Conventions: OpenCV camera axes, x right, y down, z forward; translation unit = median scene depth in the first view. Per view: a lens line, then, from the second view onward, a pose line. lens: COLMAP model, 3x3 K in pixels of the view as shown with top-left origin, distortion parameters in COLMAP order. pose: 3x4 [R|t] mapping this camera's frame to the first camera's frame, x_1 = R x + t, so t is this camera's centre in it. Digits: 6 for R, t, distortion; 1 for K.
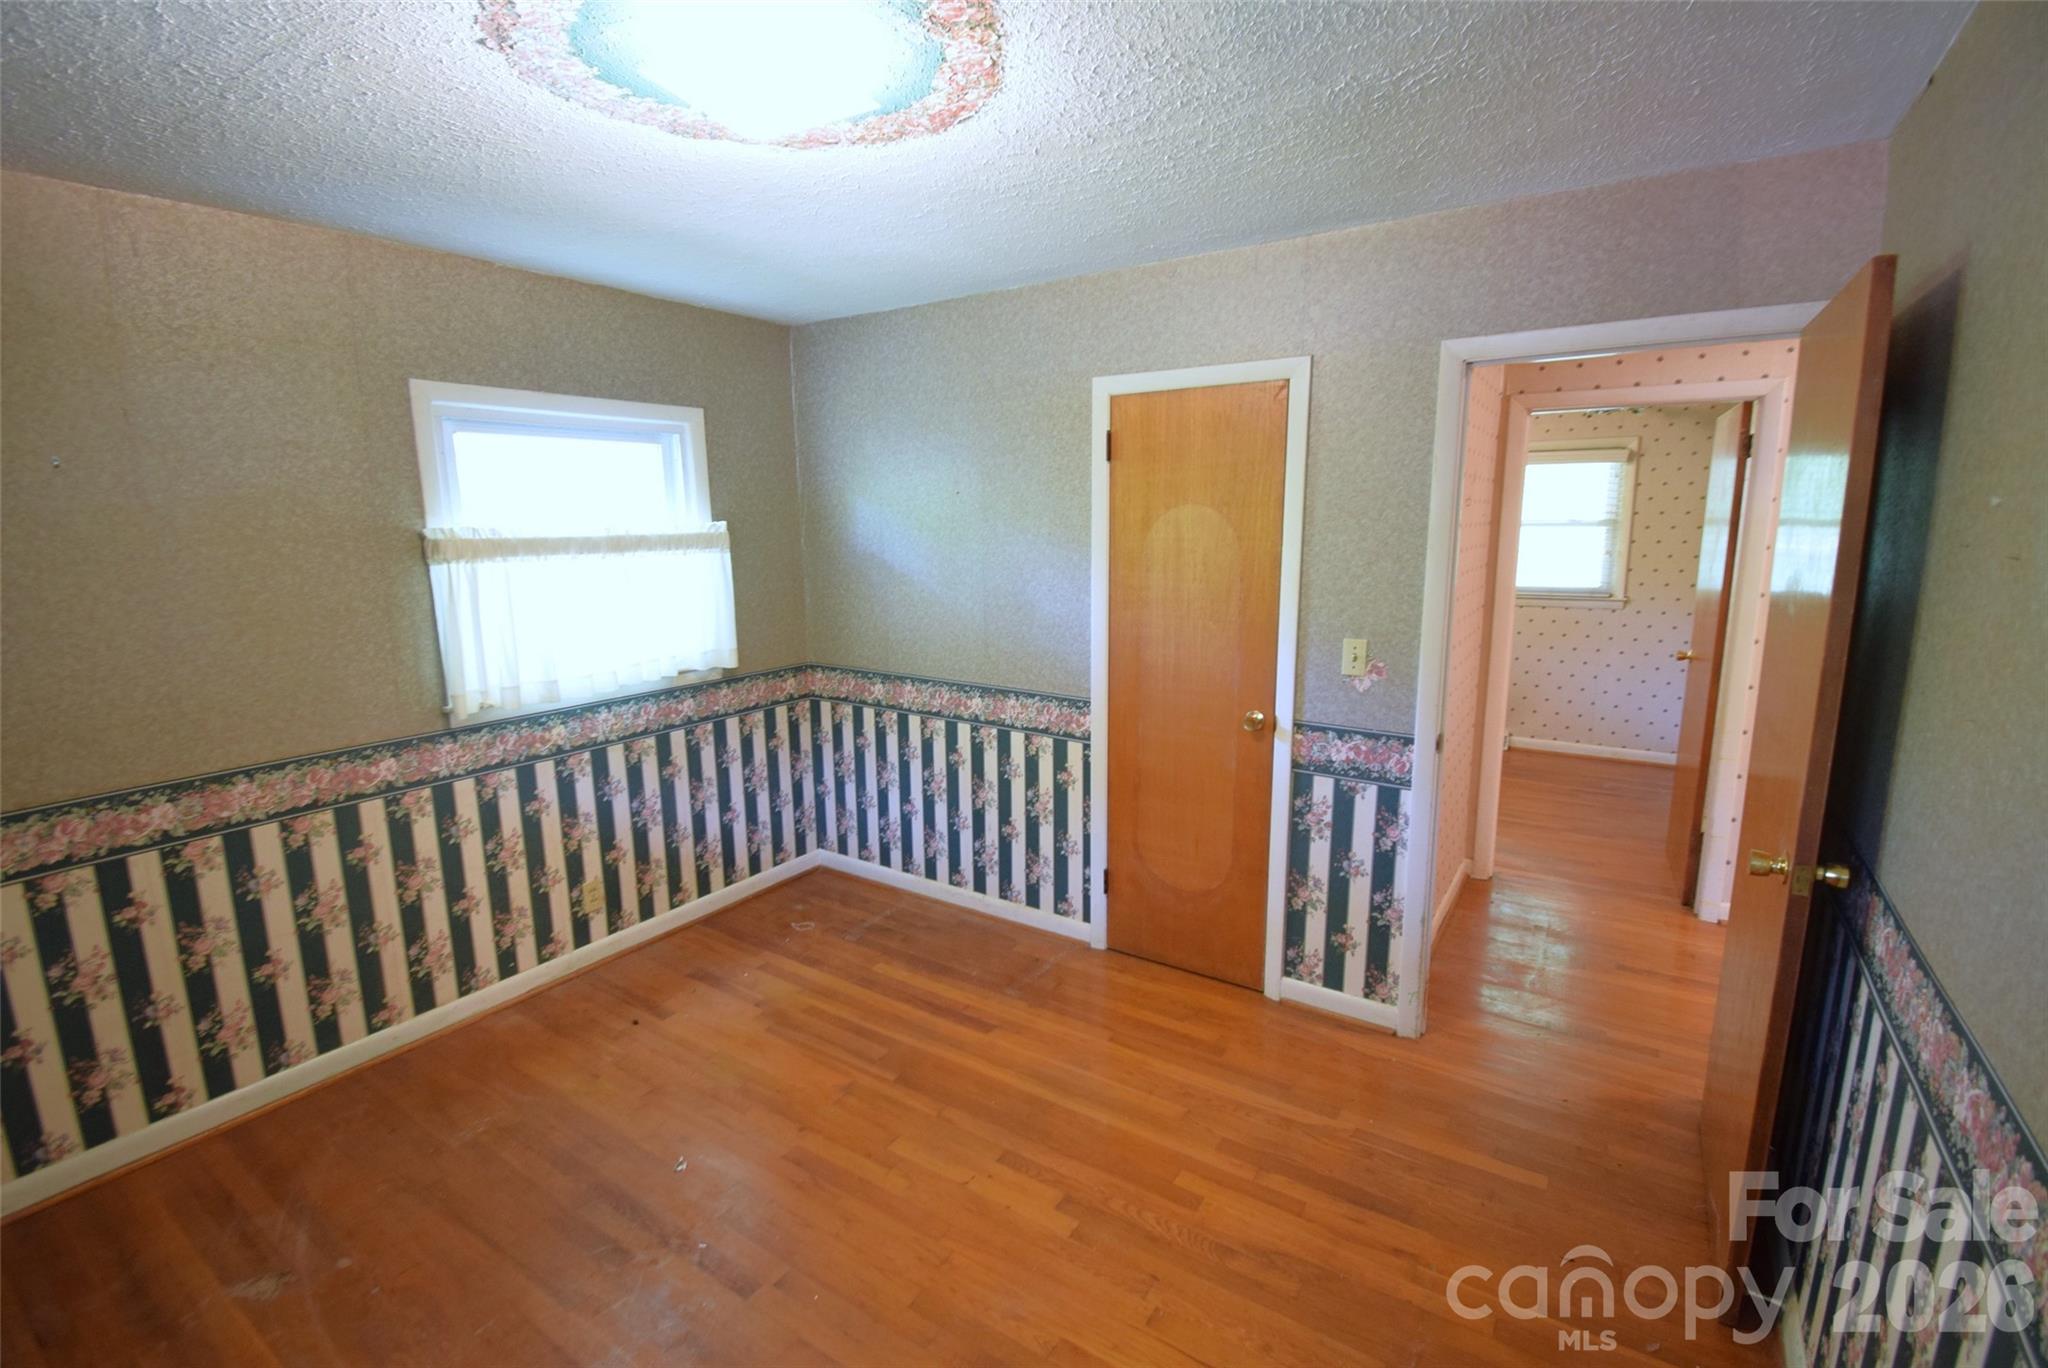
lens RADIAL K [[912.2, 0, 1016.0], [0, 912.2, 687.8], [0, 0, 1]] dist [0.008059, -0.019041]
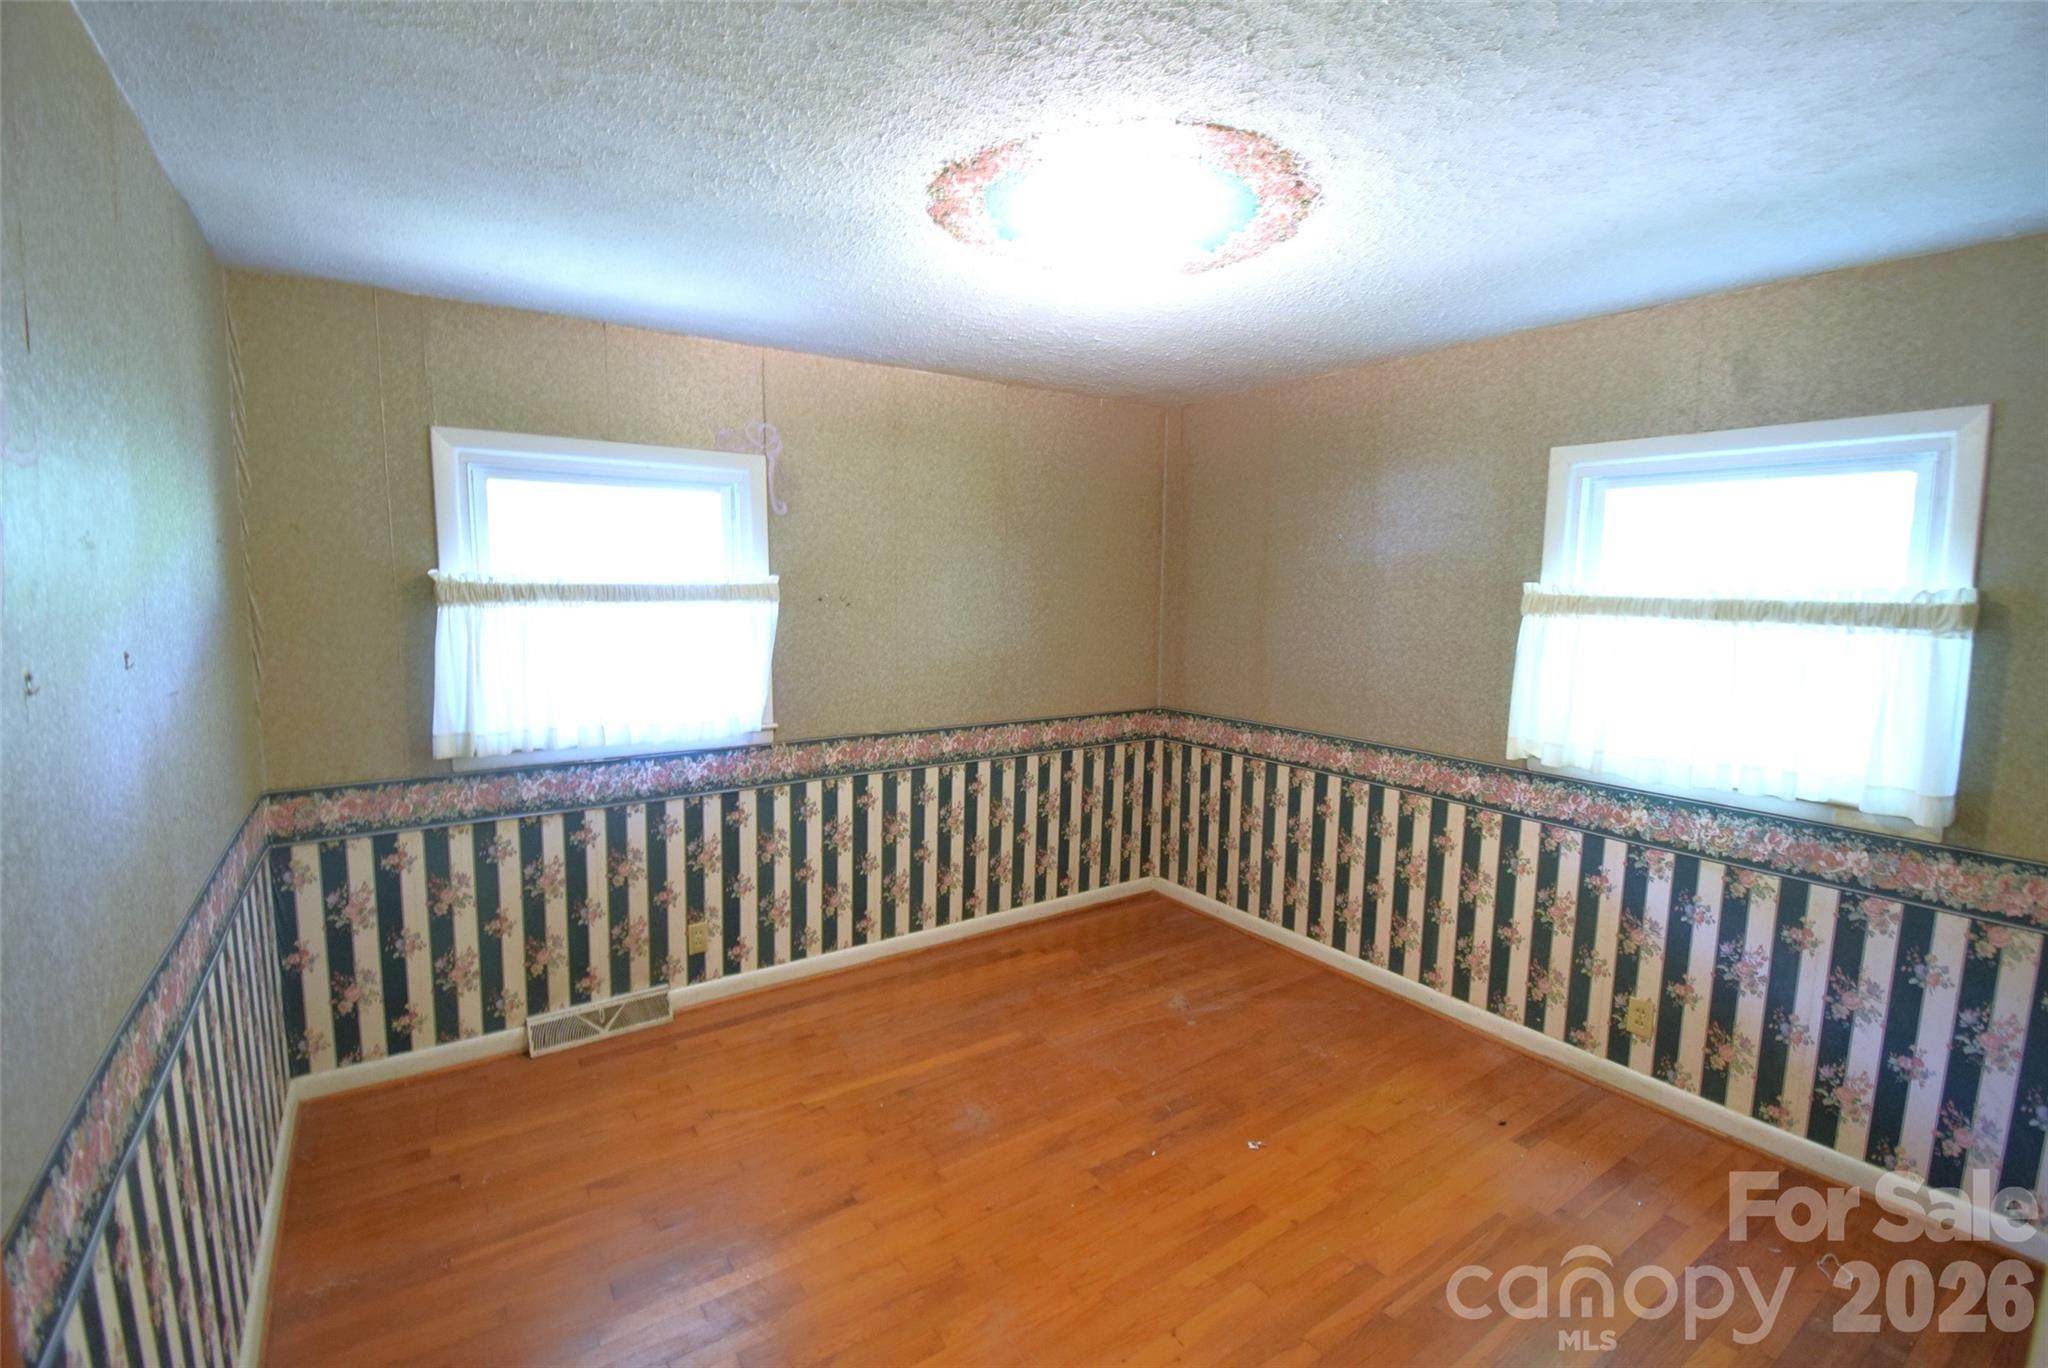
lens RADIAL K [[912.2, 0, 1018.9], [0, 912.2, 686.3], [0, 0, 1]] dist [0.008059, -0.019041]
pose [[-0.380781, 0.123558, -0.916373, 0.509867], [-0.172957, 0.964024, 0.201851, -0.144052], [0.908346, 0.235354, -0.345711, 0.716833]]
